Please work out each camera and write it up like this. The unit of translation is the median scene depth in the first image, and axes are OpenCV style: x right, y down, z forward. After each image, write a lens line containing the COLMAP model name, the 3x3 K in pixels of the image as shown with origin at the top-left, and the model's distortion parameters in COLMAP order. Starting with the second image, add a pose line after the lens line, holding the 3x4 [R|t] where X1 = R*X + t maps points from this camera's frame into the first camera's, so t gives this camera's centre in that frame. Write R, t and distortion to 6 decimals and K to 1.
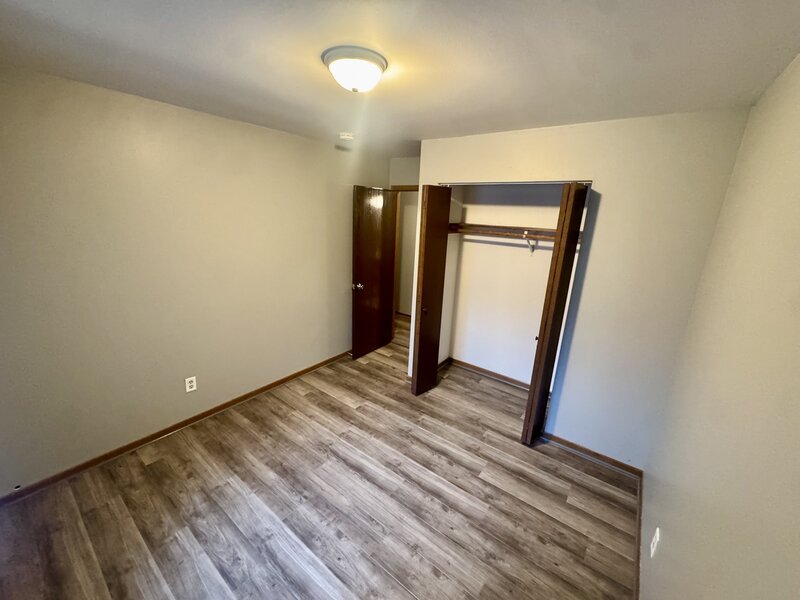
lens RADIAL K [[319.3, 0, 400.0], [0, 319.3, 300.0], [0, 0, 1]] dist [-0.002796, -0.000102]
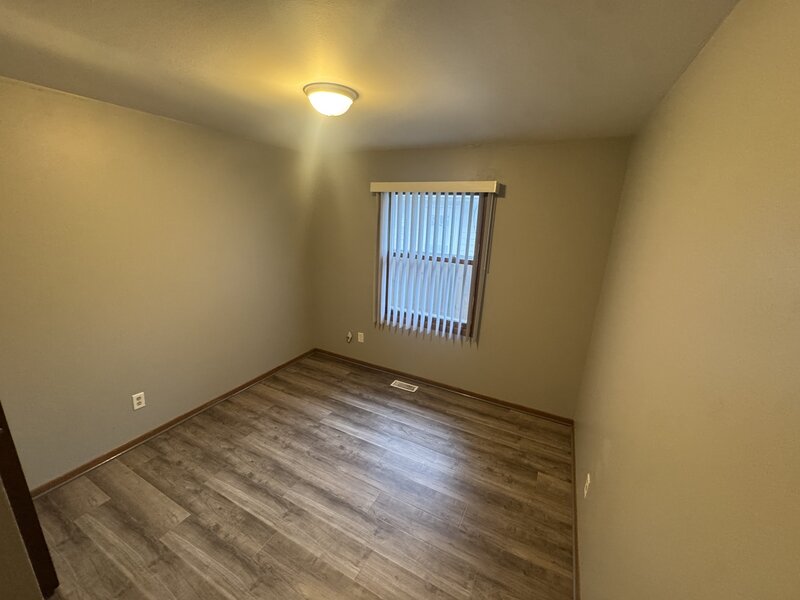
lens RADIAL K [[319.3, 0, 400.0], [0, 319.3, 300.0], [0, 0, 1]] dist [-0.002796, -0.000102]
pose [[-0.981324, -0.033818, -0.189368, -0.130939], [-0.125599, 0.858269, 0.497593, -0.463423], [0.145701, 0.512084, -0.846488, 1.609696]]
